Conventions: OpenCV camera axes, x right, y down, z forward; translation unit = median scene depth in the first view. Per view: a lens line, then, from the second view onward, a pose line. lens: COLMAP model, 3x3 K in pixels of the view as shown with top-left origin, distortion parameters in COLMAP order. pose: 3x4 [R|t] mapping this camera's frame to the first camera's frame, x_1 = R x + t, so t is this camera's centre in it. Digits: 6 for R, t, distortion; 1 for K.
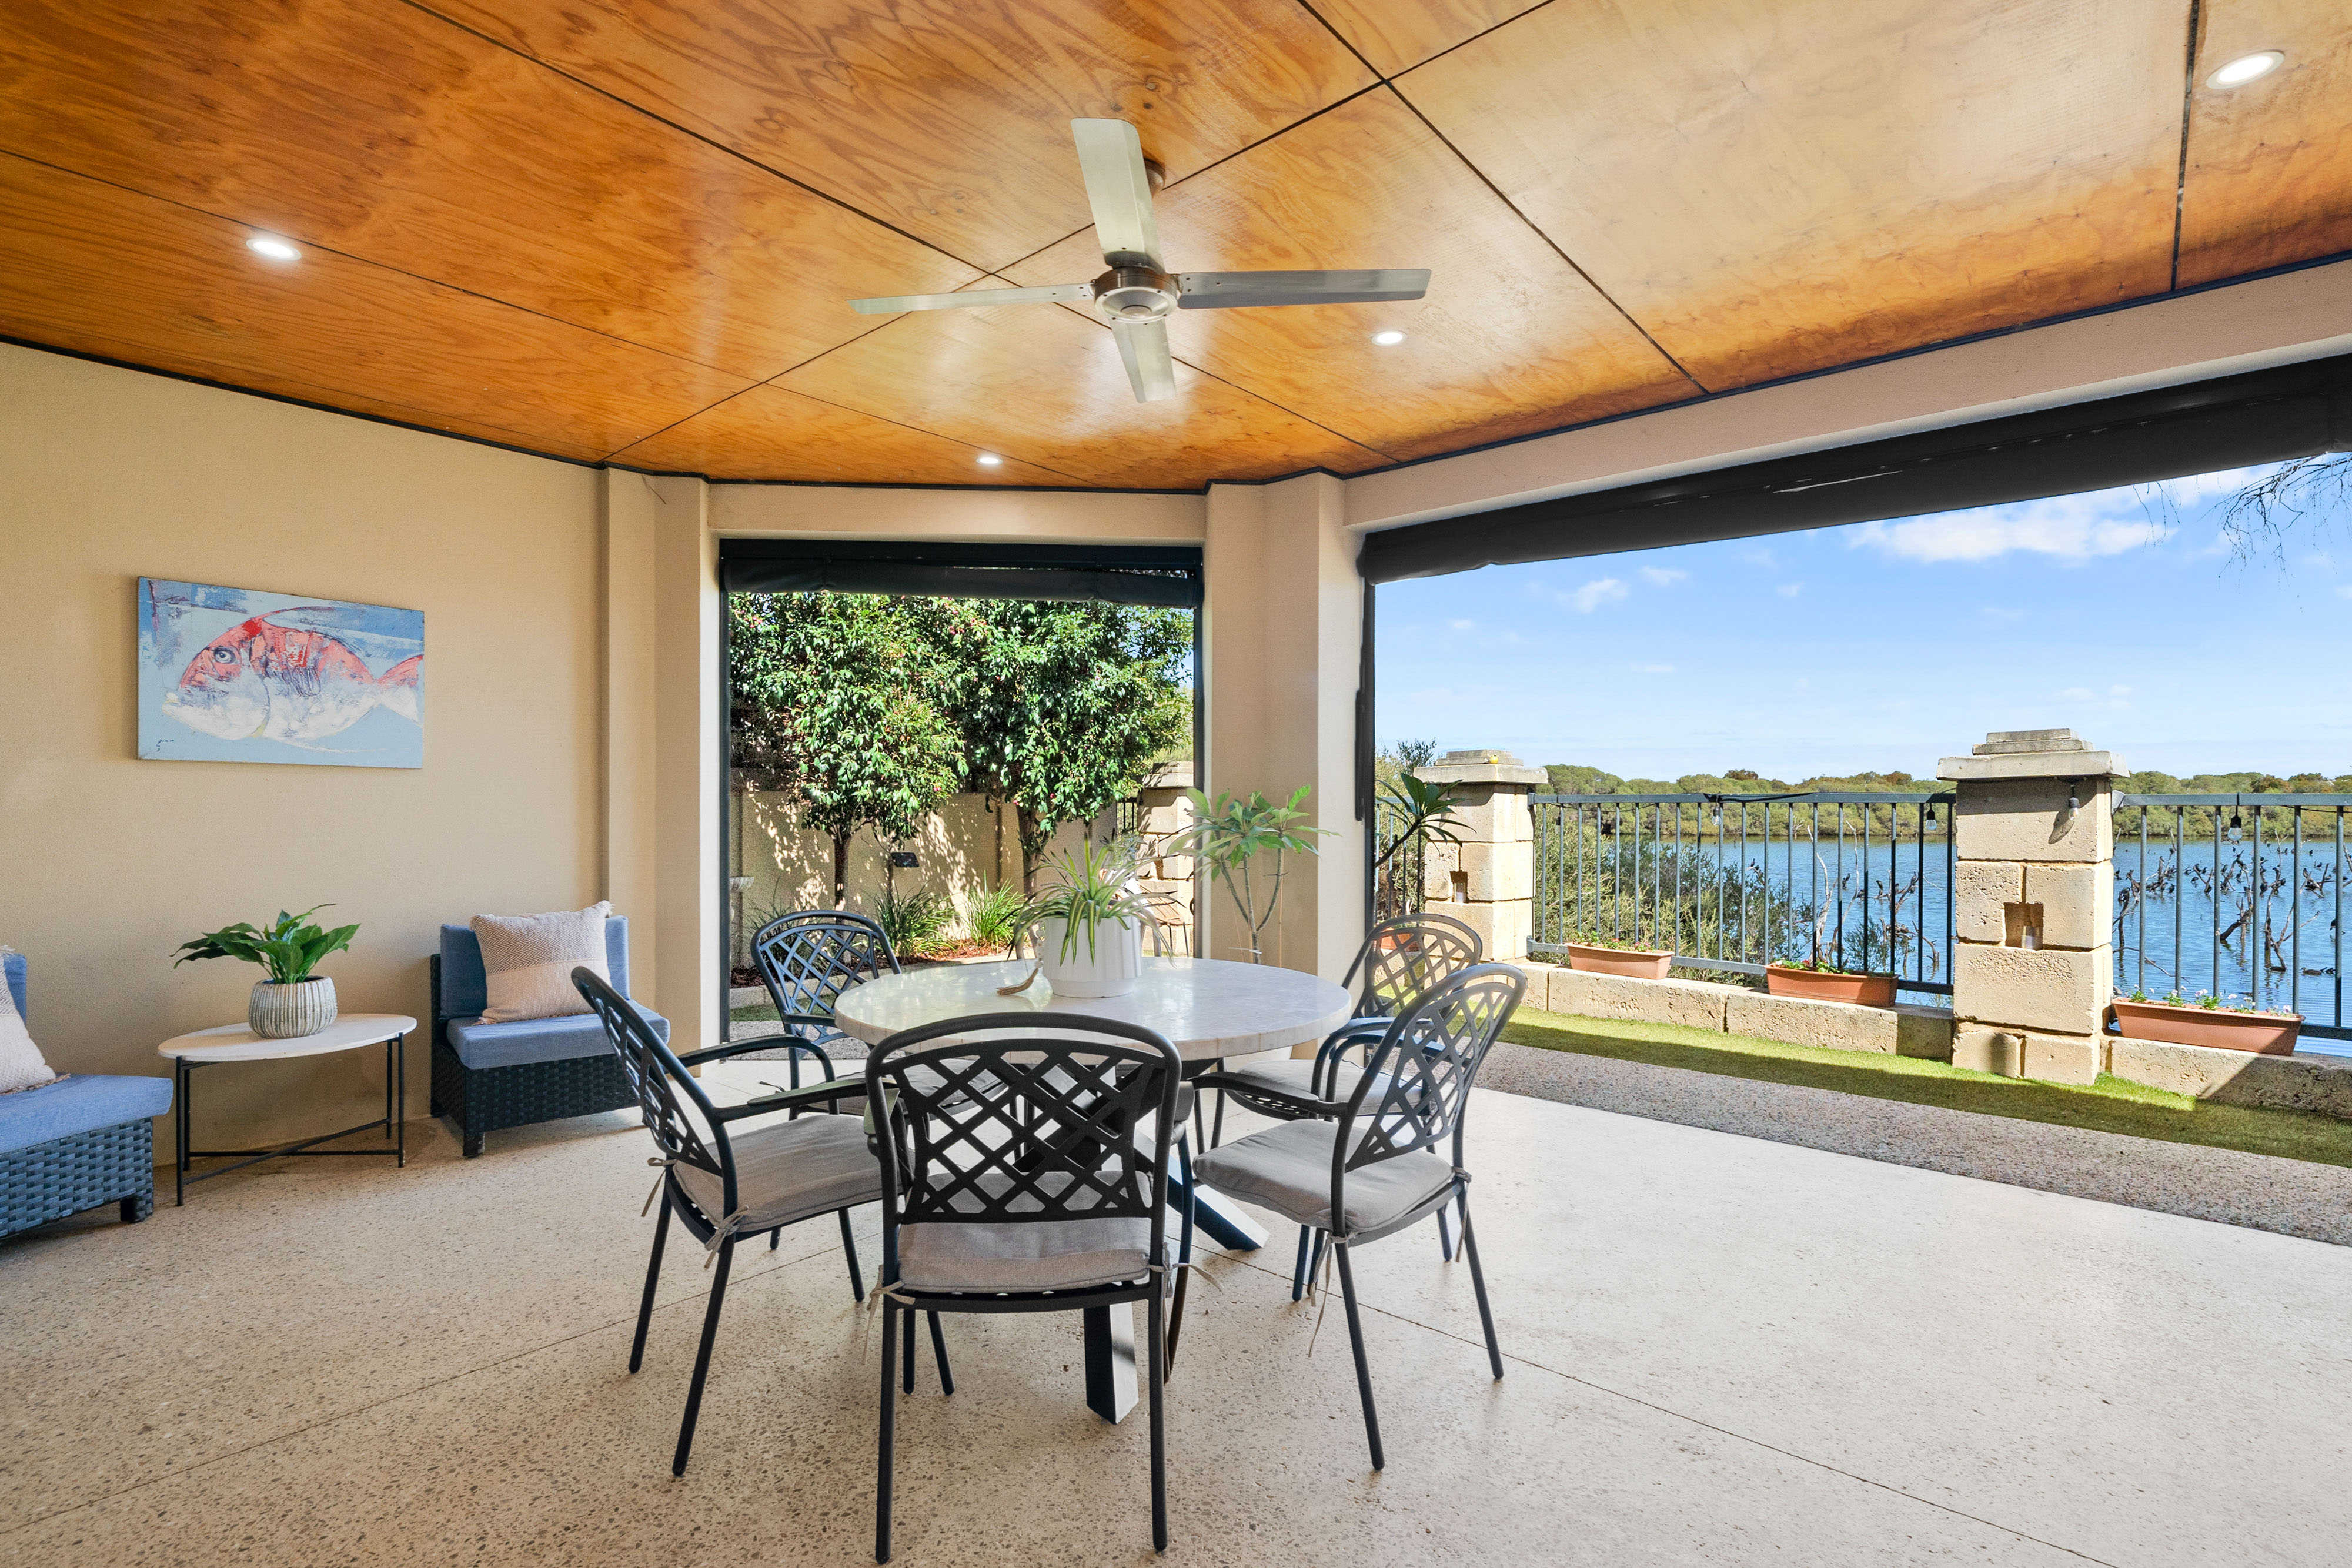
lens RADIAL K [[1106.4, 0, 1173.6], [0, 1106.4, 795.6], [0, 0, 1]] dist [0.001132, 0.000436]
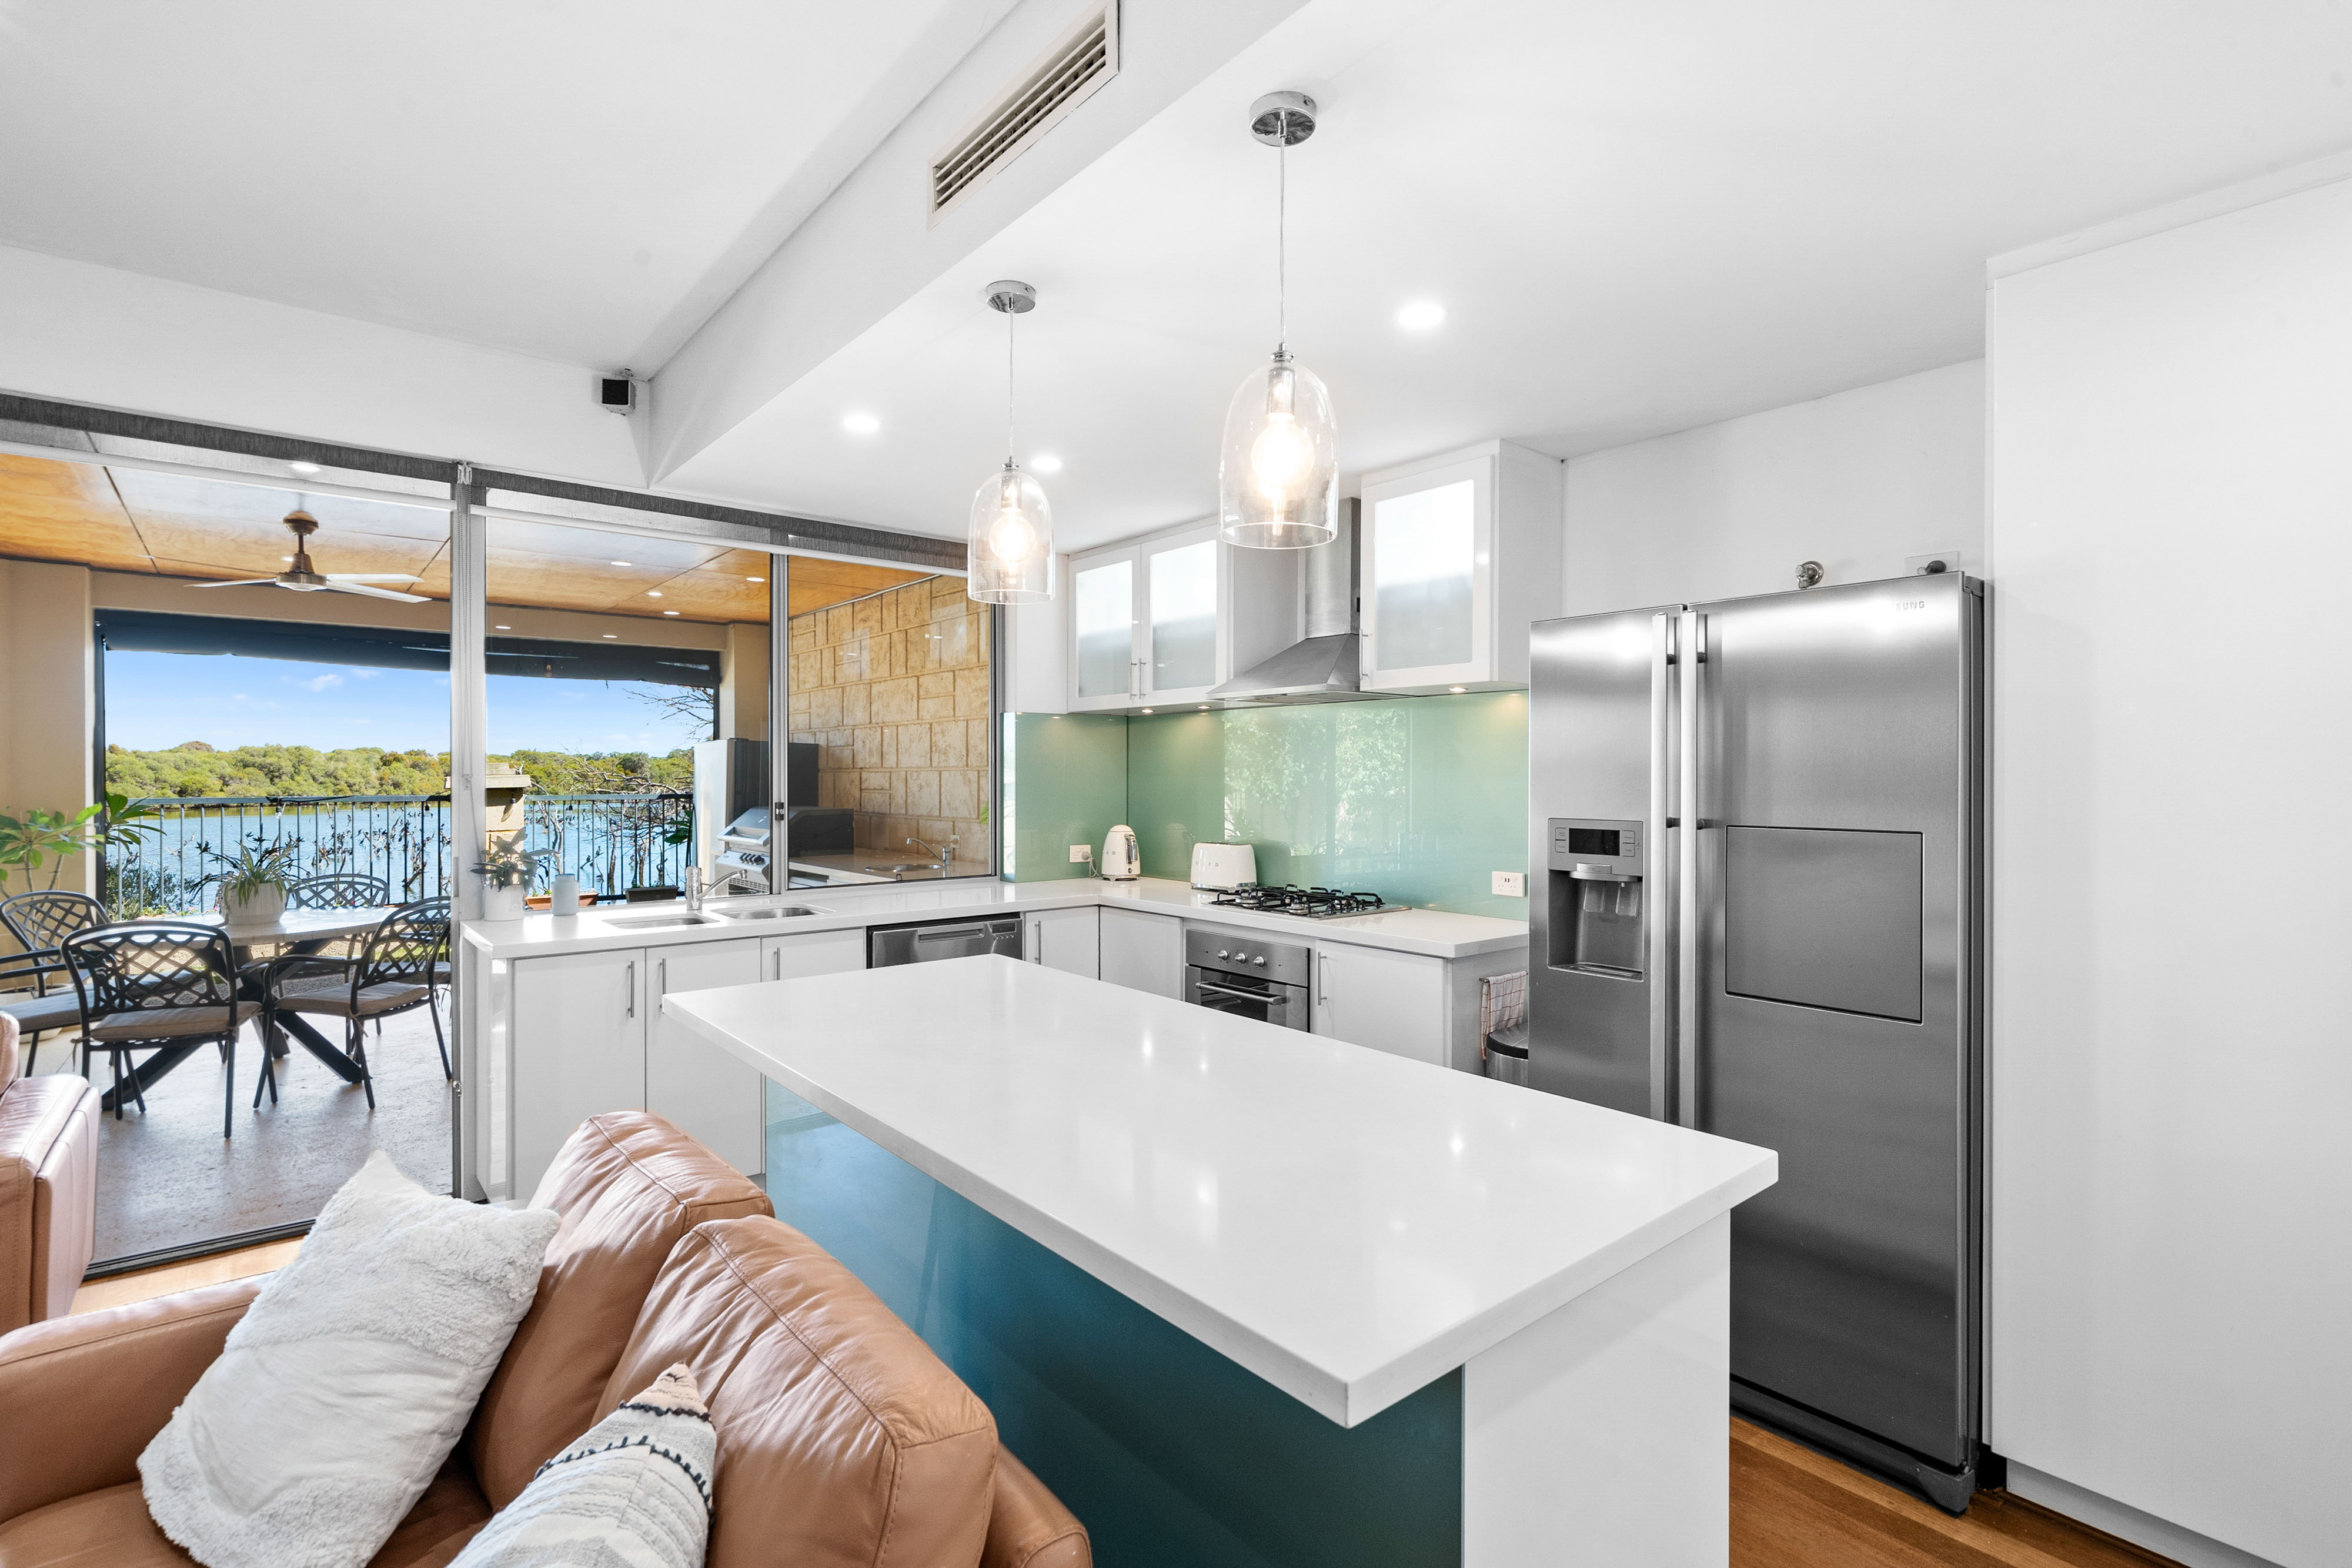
lens RADIAL K [[1073.1, 0, 1205.7], [0, 1073.1, 776.8], [0, 0, 1]] dist [0.000024, 0.000048]
pose [[0.139999, -0.000156, 0.990152, -0.913669], [-0.008788, 0.999960, 0.001400, -0.051110], [-0.990113, -0.008898, 0.139992, -0.492152]]
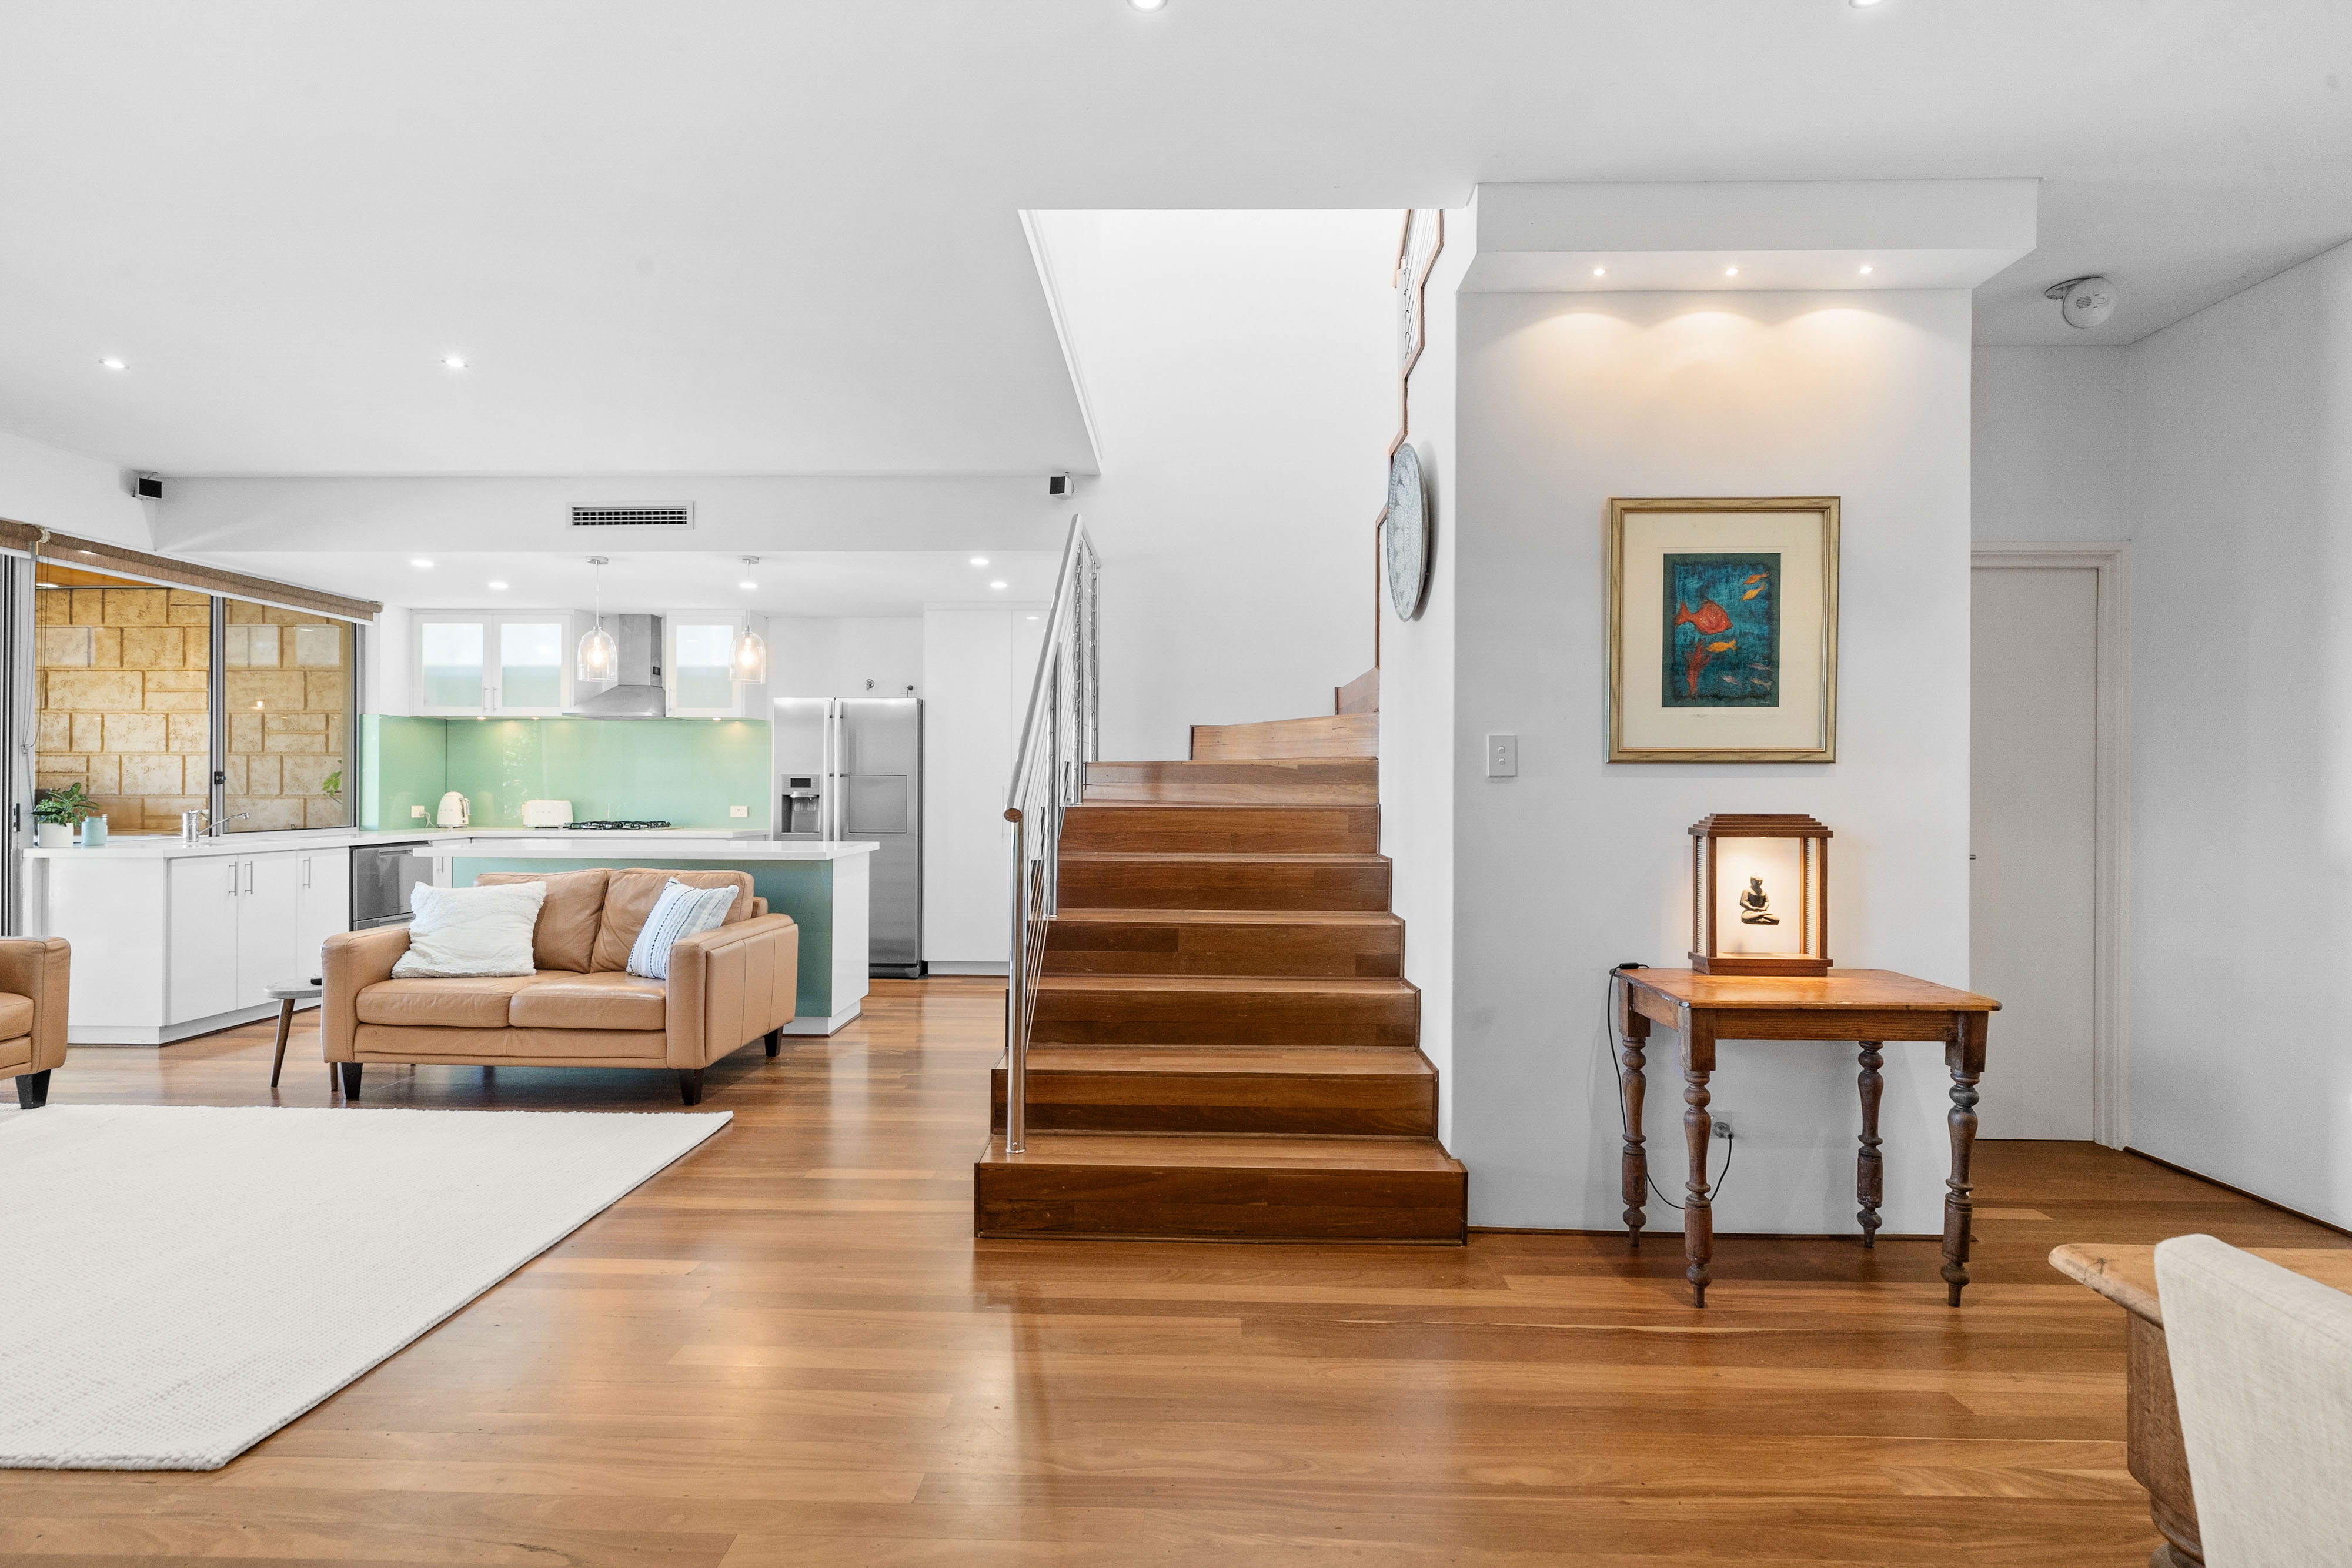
lens RADIAL K [[1106.4, 0, 1173.6], [0, 1106.4, 795.6], [0, 0, 1]] dist [0.001132, 0.000436]
pose [[-0.637270, -0.005891, 0.770618, -1.784344], [-0.008507, 0.999964, 0.000610, -0.008627], [-0.770594, -0.006167, -0.637297, -0.064028]]
